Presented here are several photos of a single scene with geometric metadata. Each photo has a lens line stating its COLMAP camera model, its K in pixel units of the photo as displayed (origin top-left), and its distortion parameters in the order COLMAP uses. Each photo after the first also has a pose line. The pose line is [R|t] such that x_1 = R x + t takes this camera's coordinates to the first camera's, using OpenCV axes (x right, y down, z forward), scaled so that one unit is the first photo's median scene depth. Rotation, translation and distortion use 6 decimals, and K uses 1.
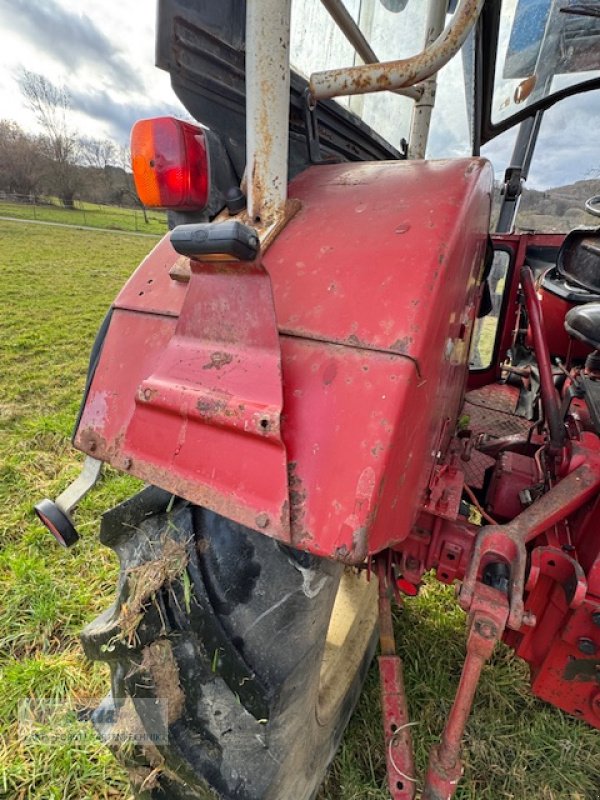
lens RADIAL K [[374.4, 0, 300.0], [0, 374.4, 400.0], [0, 0, 1]] dist [0.001529, -0.000107]
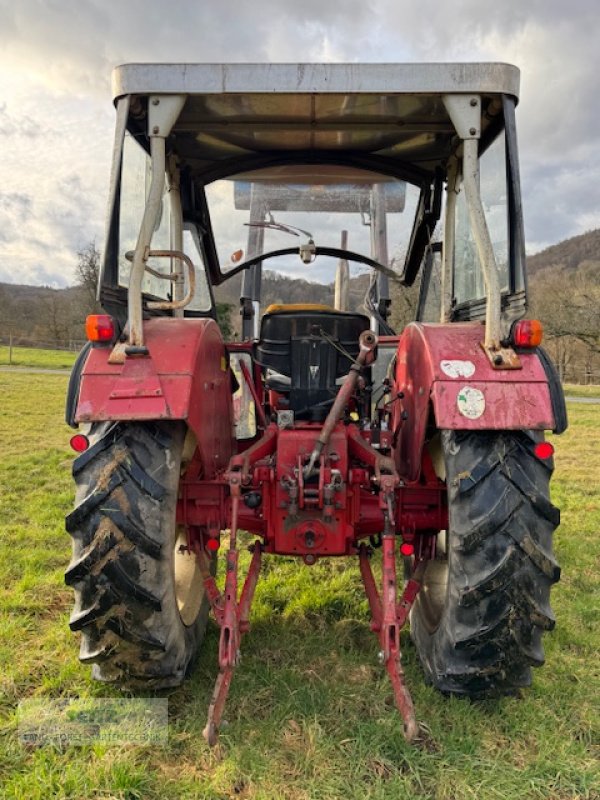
lens RADIAL K [[634.7, 0, 279.1], [0, 634.7, 401.4], [0, 0, 1]] dist [0.051650, -0.002681]
pose [[0.911876, -0.068883, 0.404645, -1.133053], [0.191084, 0.943720, -0.269962, 1.521428], [-0.363276, 0.323493, 0.873718, -3.660912]]
